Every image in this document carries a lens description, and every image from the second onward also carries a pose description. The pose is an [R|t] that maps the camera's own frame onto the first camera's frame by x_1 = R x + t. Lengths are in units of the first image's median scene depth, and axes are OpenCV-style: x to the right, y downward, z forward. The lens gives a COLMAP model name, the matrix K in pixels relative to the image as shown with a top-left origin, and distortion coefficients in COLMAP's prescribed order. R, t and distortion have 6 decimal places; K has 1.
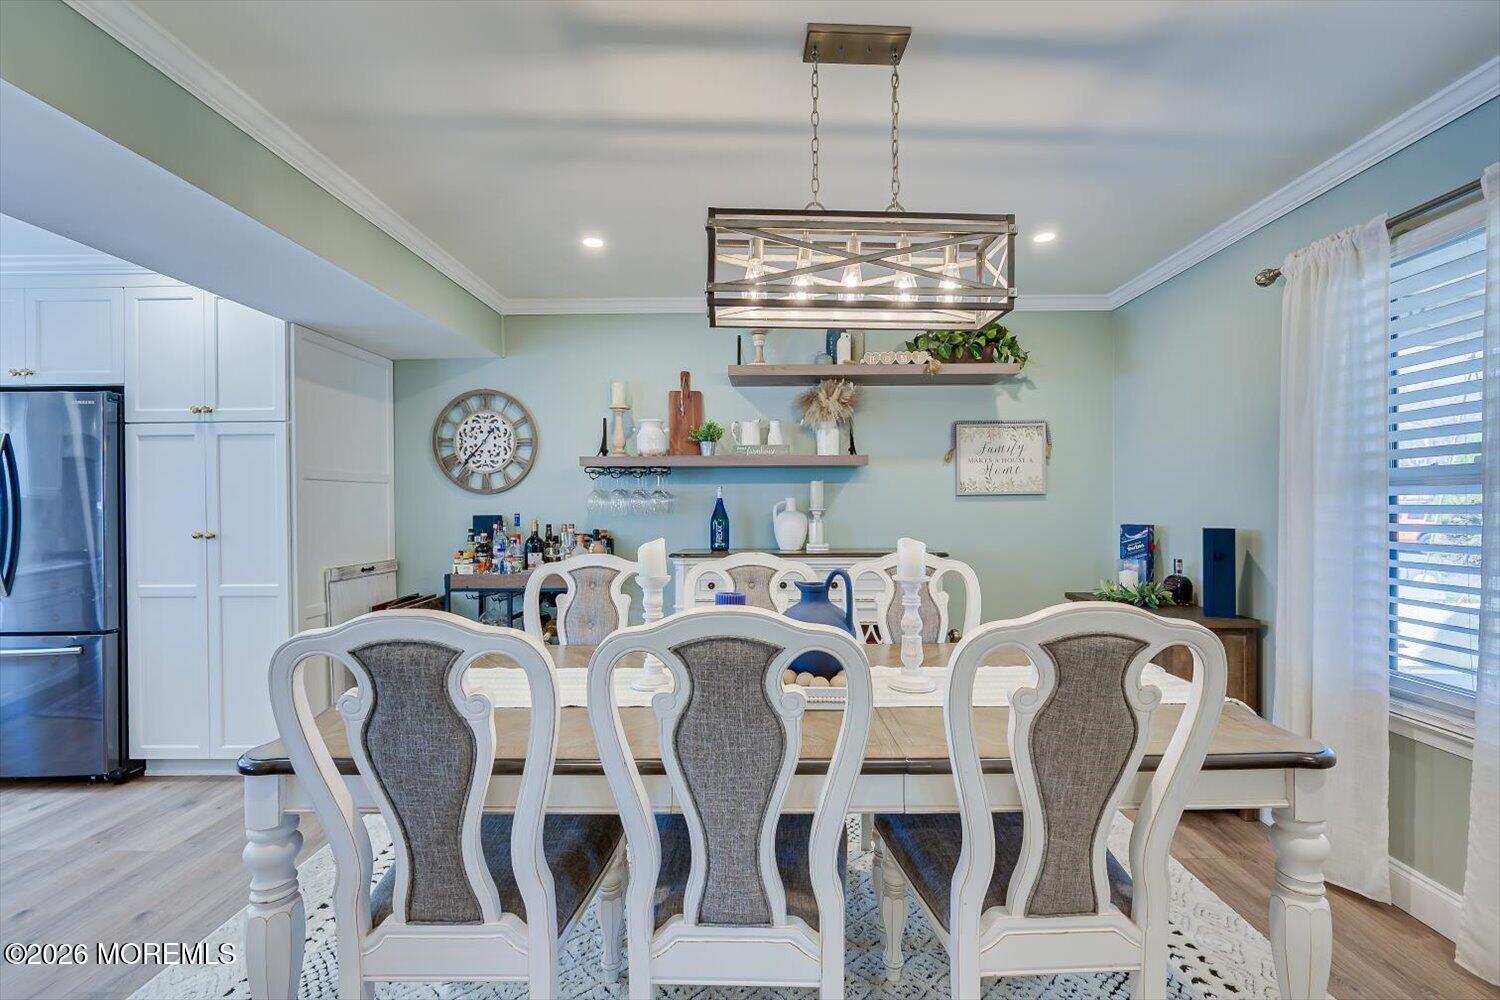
lens RADIAL K [[651.6, 0, 761.3], [0, 651.6, 512.7], [0, 0, 1]] dist [-0.002193, -0.000148]
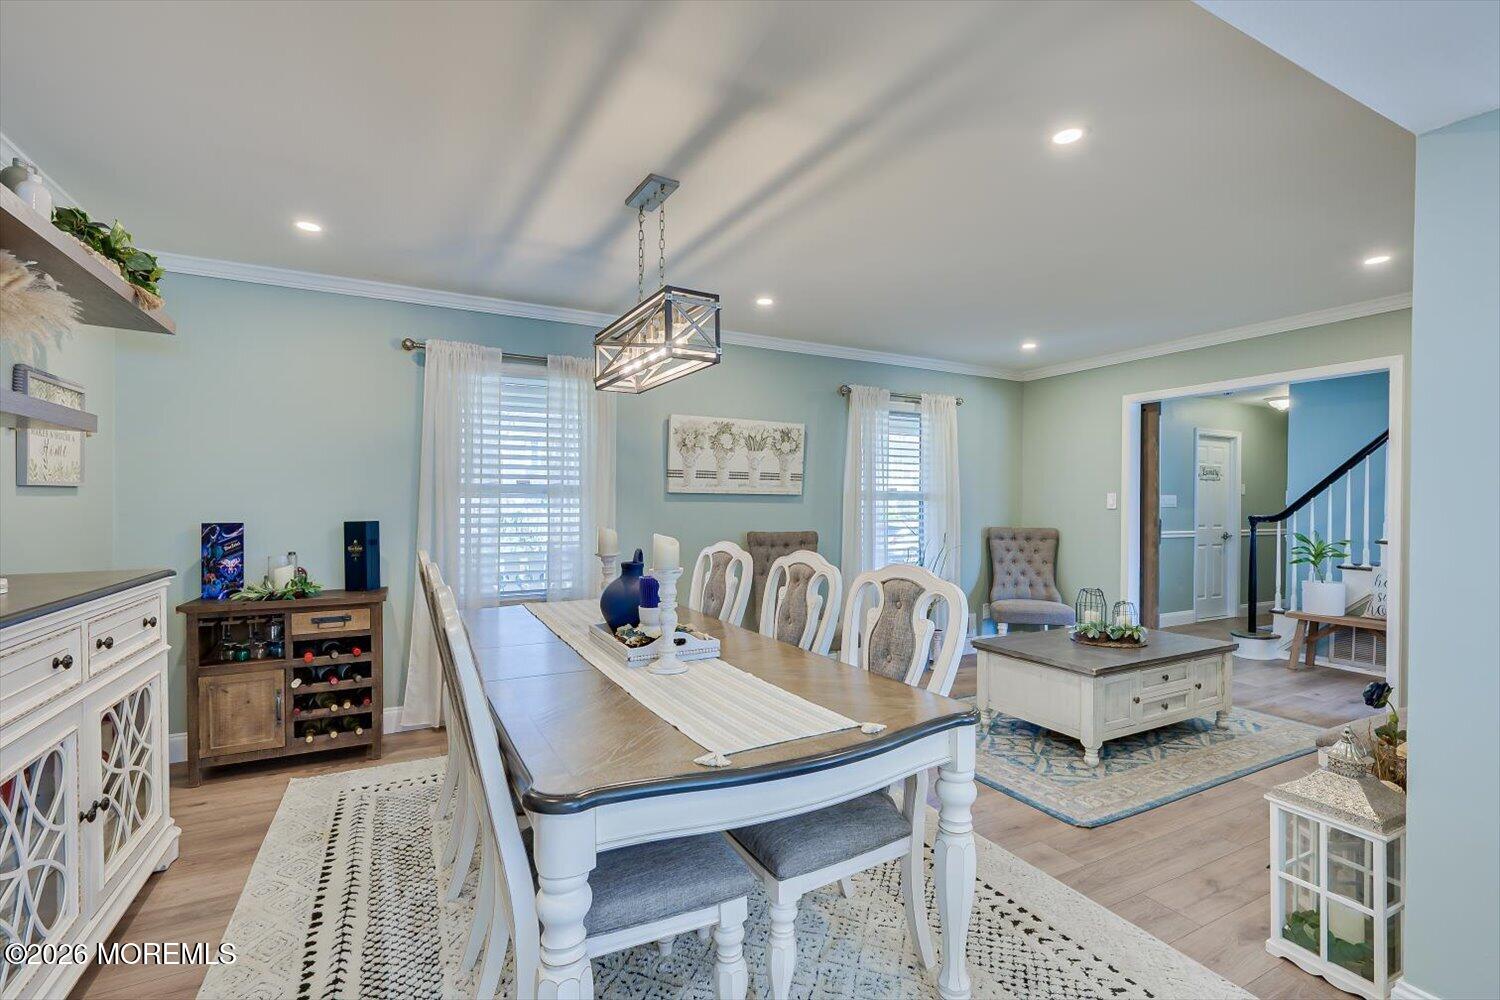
lens RADIAL K [[667.8, 0, 756.4], [0, 667.8, 508.2], [0, 0, 1]] dist [-0.002099, 0.000043]
pose [[-0.482223, -0.005120, 0.876033, -0.592916], [0.005285, 0.999948, 0.008754, -0.006477], [-0.876032, 0.008851, -0.482171, 0.693796]]
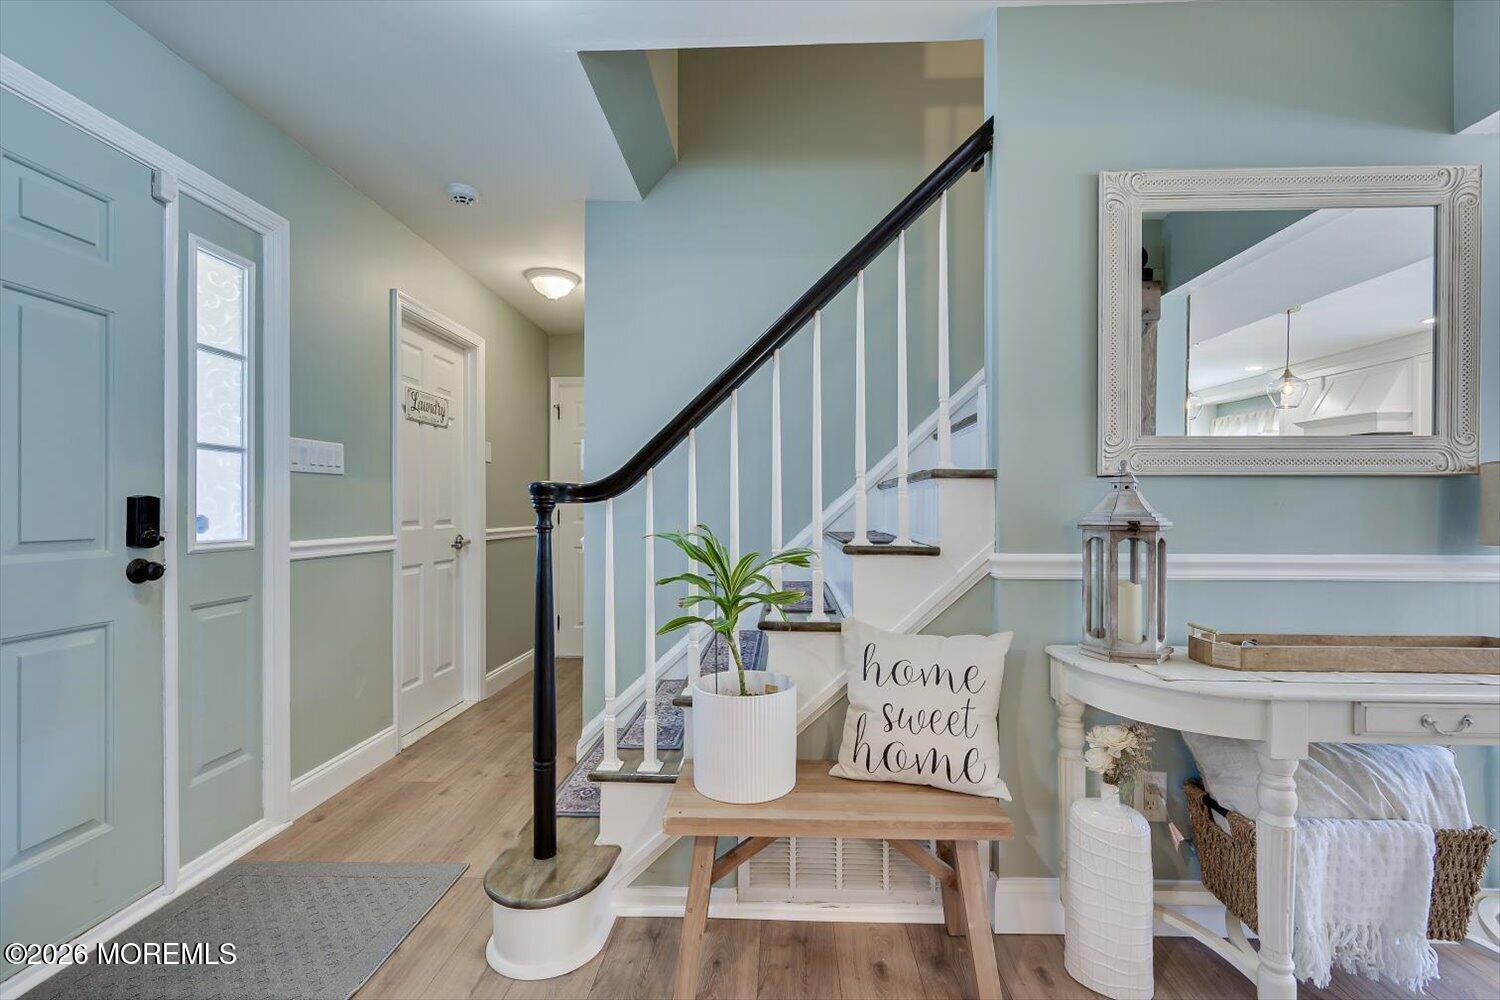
lens RADIAL K [[651.6, 0, 761.3], [0, 651.6, 512.7], [0, 0, 1]] dist [-0.002193, -0.000148]
pose [[-0.999905, 0.003444, 0.013340, 0.046788], [0.003640, 0.999886, 0.014656, 0.046755], [-0.013288, 0.014703, -0.999804, -0.599833]]
